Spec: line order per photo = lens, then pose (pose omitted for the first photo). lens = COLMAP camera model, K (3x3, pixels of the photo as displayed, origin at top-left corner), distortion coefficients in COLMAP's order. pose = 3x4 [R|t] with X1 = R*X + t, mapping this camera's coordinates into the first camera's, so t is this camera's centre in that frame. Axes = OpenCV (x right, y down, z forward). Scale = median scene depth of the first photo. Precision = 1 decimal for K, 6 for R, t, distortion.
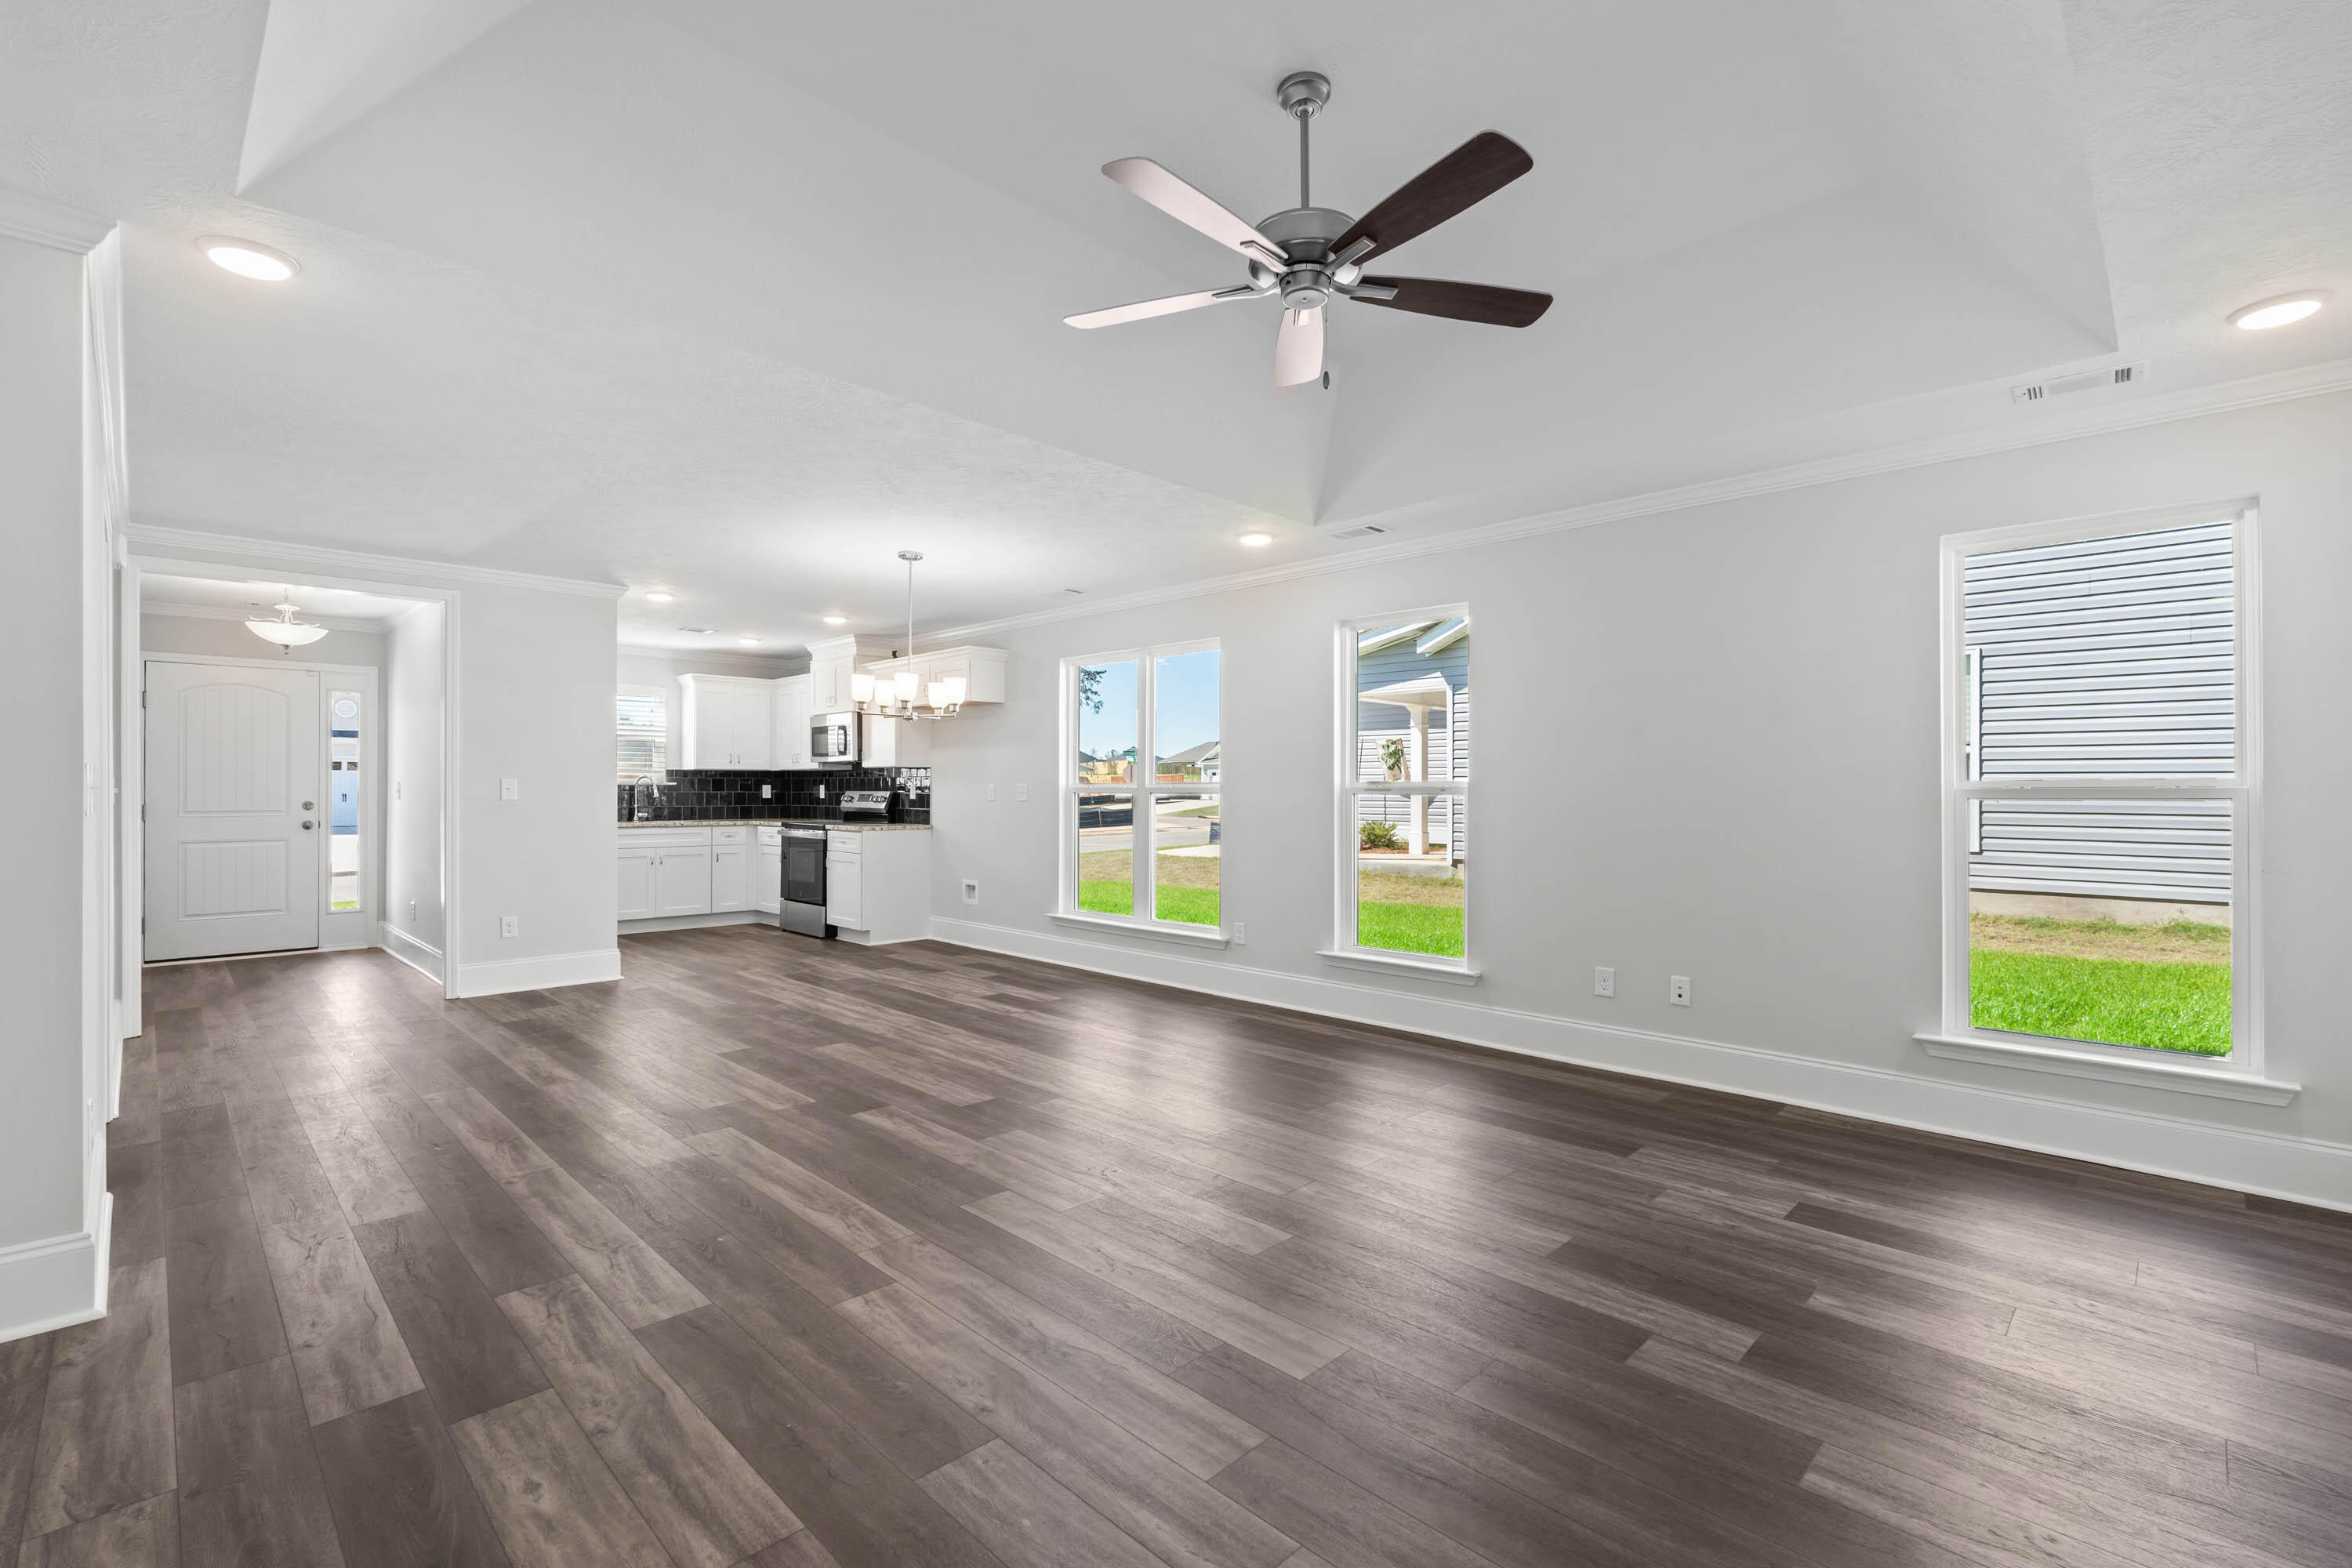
lens RADIAL K [[1036.0, 0, 1168.0], [0, 1036.0, 787.1], [0, 0, 1]] dist [-0.002037, 0.000822]
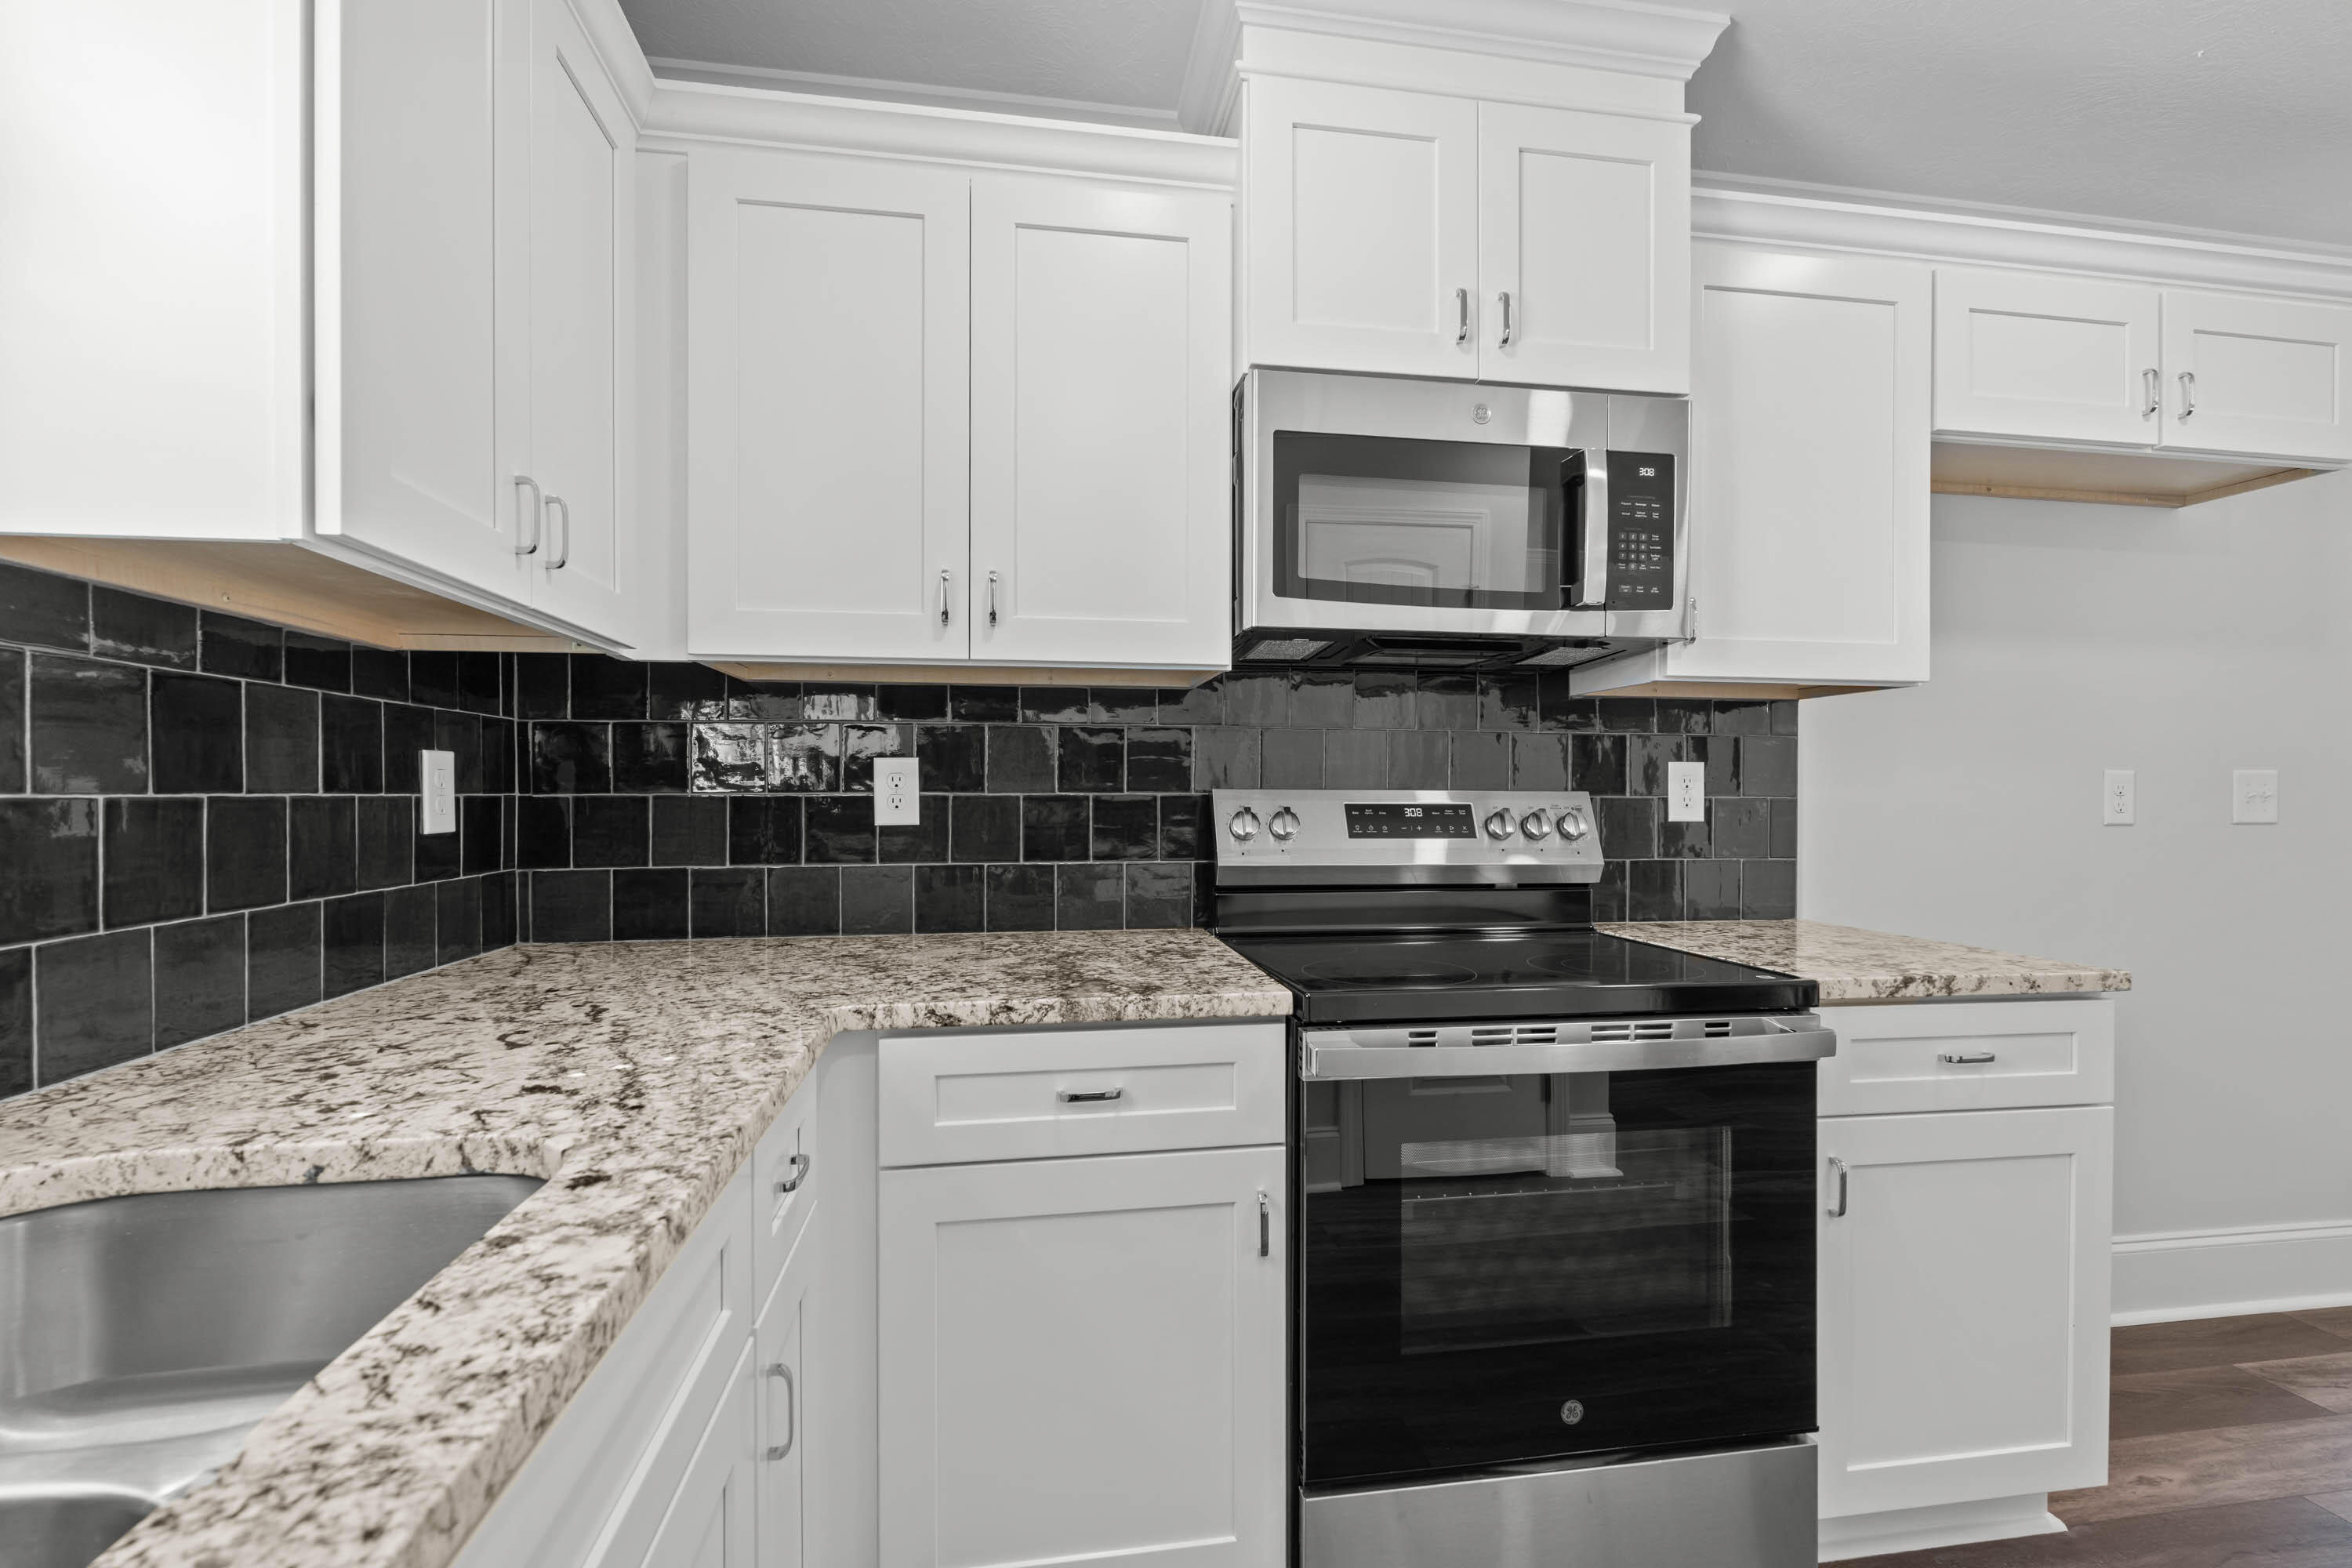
lens RADIAL K [[1036.0, 0, 1162.2], [0, 1036.0, 791.3], [0, 0, 1]] dist [-0.002037, 0.000822]
pose [[0.584770, -0.000747, 0.811199, -0.551815], [-0.005608, 0.999972, 0.004964, 0.003763], [-0.811180, -0.007452, 0.584749, 1.004339]]
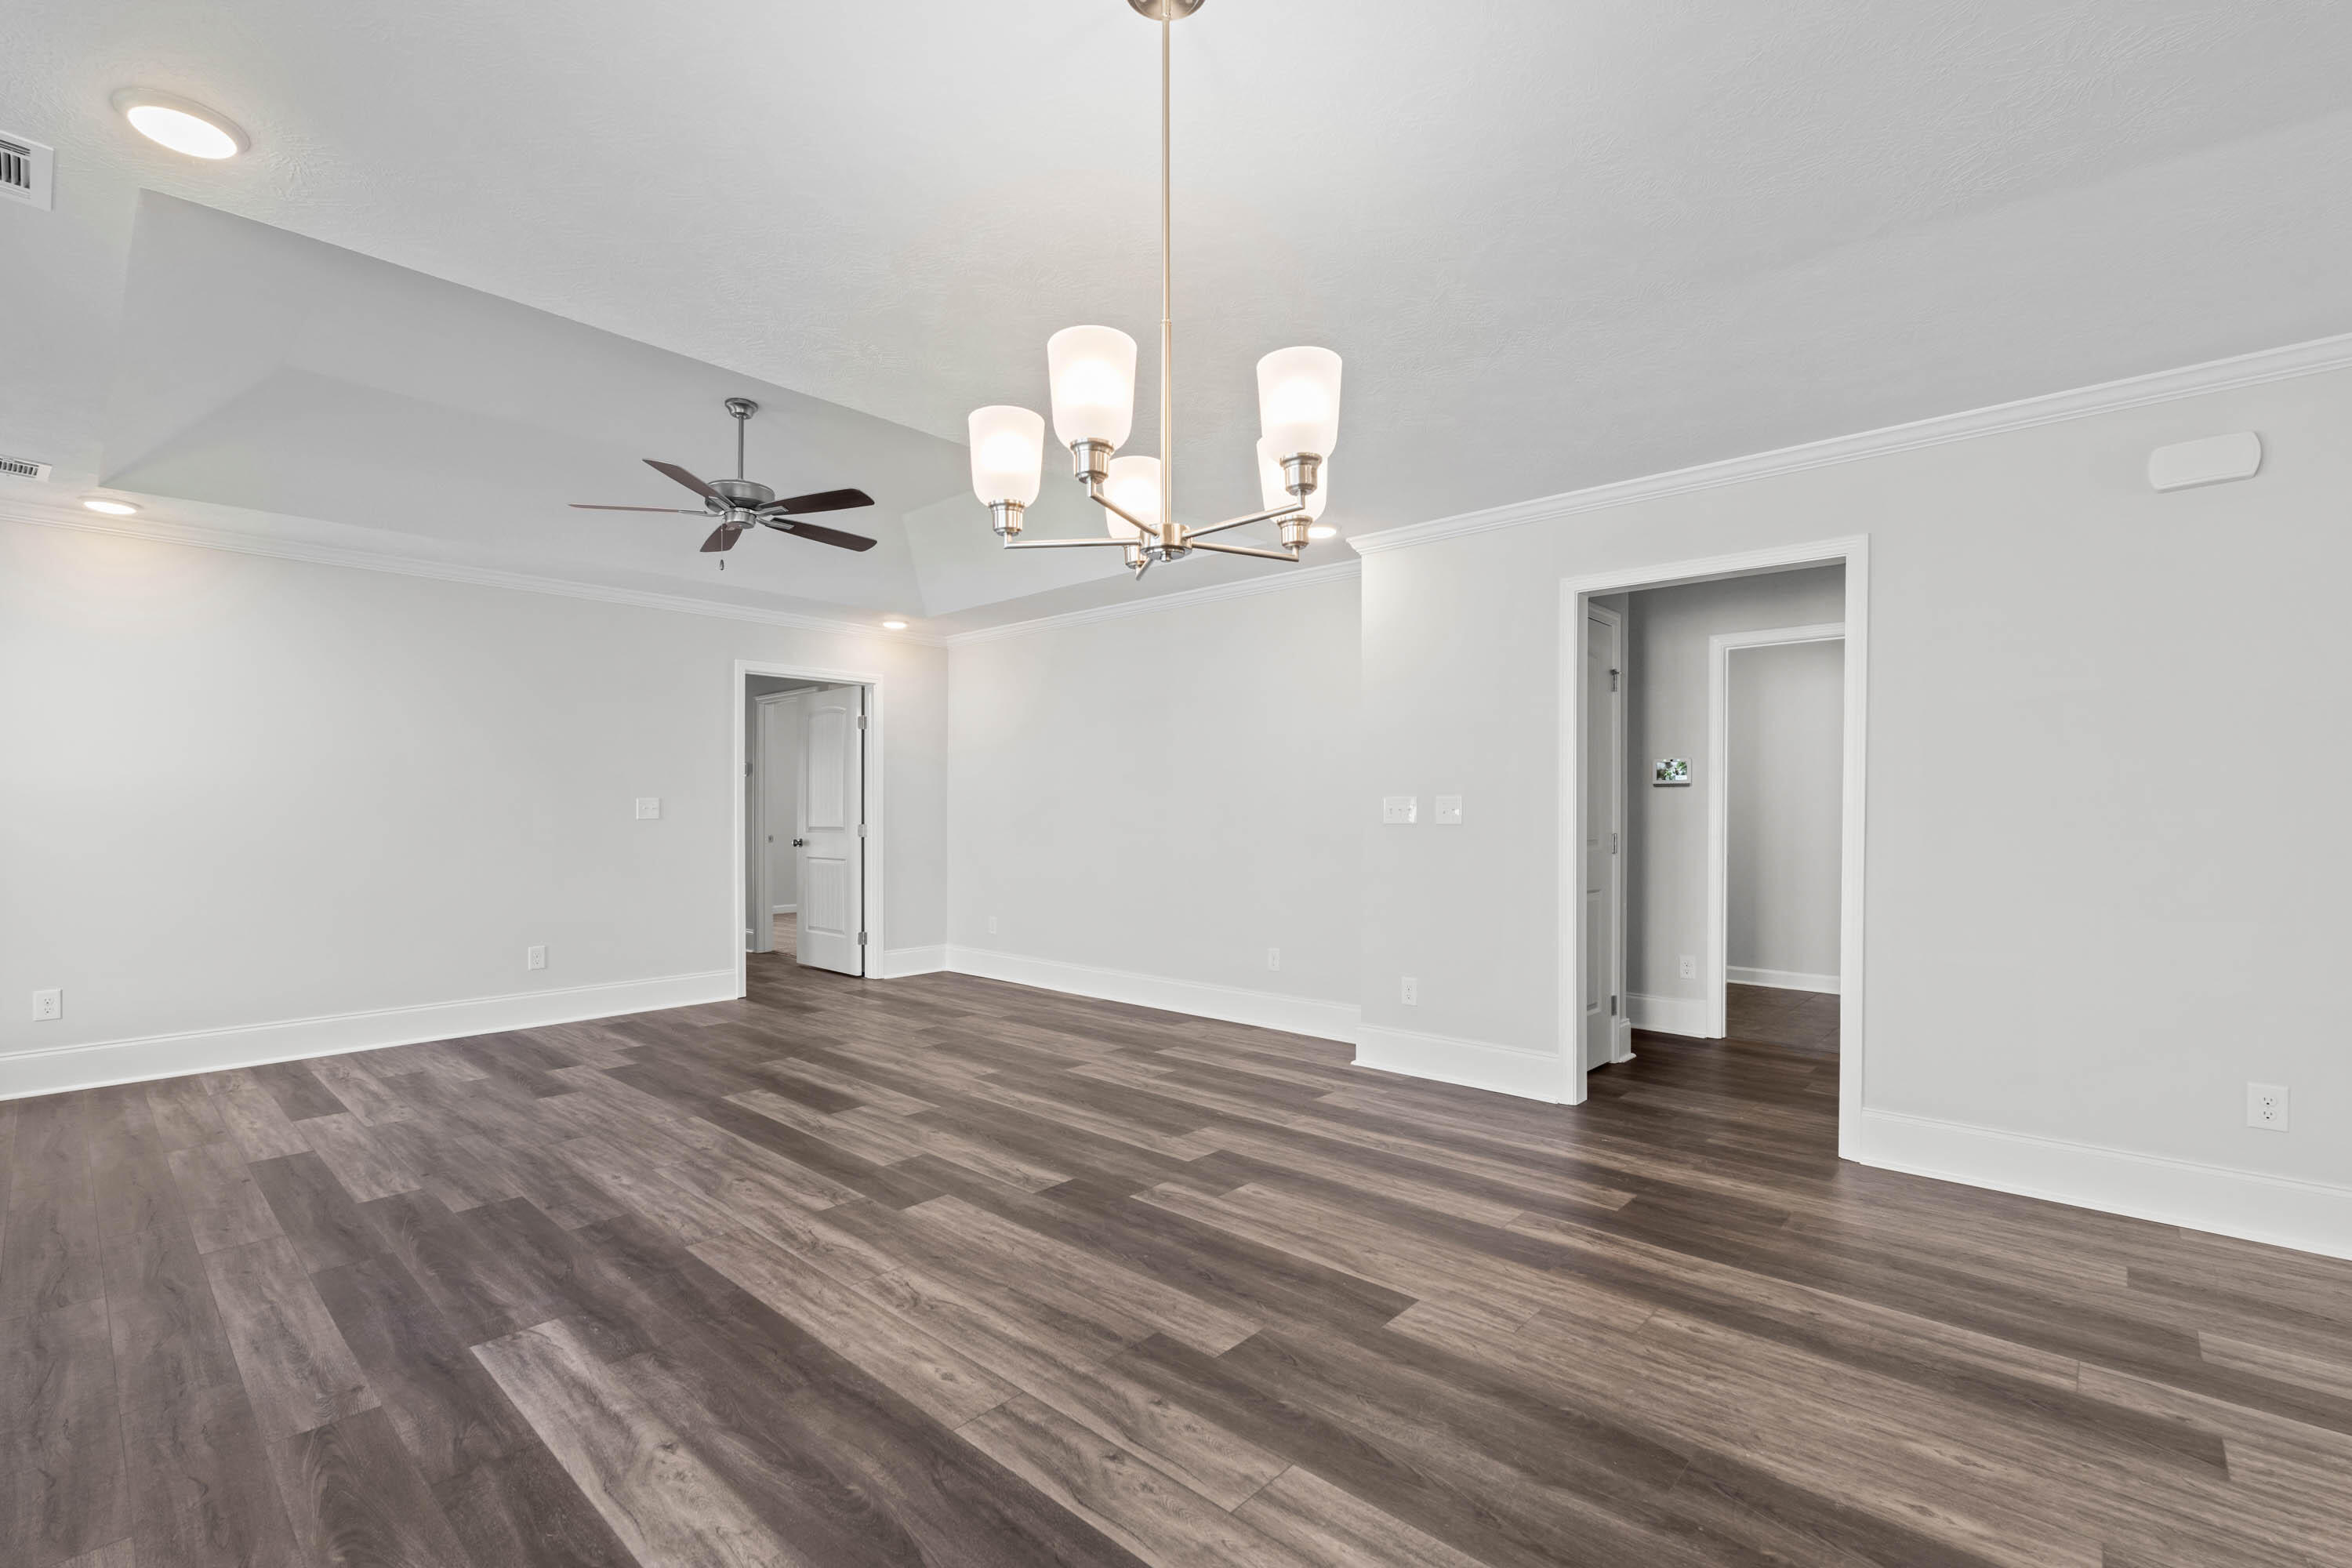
lens RADIAL K [[1036.0, 0, 1173.0], [0, 1036.0, 824.5], [0, 0, 1]] dist [-0.002037, 0.000822]
pose [[-0.998793, -0.003361, -0.048997, -0.162076], [-0.003885, 0.999936, 0.010602, 0.002880], [0.048959, 0.010780, -0.998743, 0.877744]]
